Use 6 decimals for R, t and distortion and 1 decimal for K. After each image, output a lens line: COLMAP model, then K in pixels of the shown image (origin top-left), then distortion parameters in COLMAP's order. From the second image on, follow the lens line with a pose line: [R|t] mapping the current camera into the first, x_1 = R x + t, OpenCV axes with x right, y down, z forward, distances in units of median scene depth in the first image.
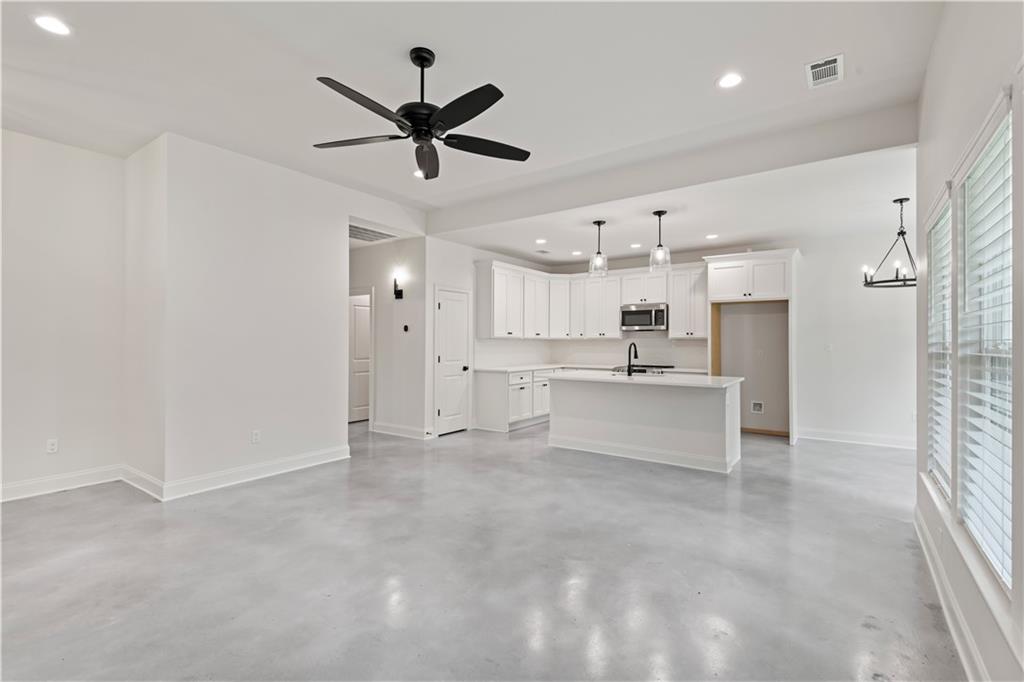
lens RADIAL K [[486.6, 0, 512.5], [0, 486.6, 339.0], [0, 0, 1]] dist [-0.000253, 0.000014]
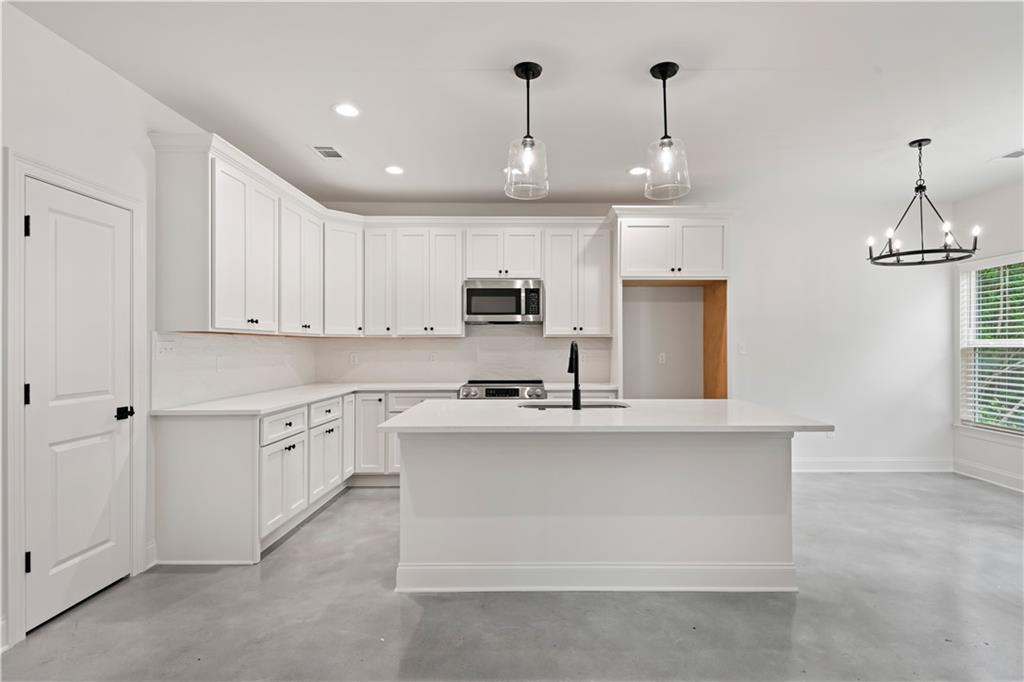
lens RADIAL K [[496.5, 0, 514.9], [0, 496.5, 345.0], [0, 0, 1]] dist [0.015910, -0.000029]
pose [[0.805044, -0.001881, 0.593213, -0.082155], [-0.000717, 0.999991, 0.004144, 0.007331], [-0.593215, -0.003762, 0.805035, 0.513478]]
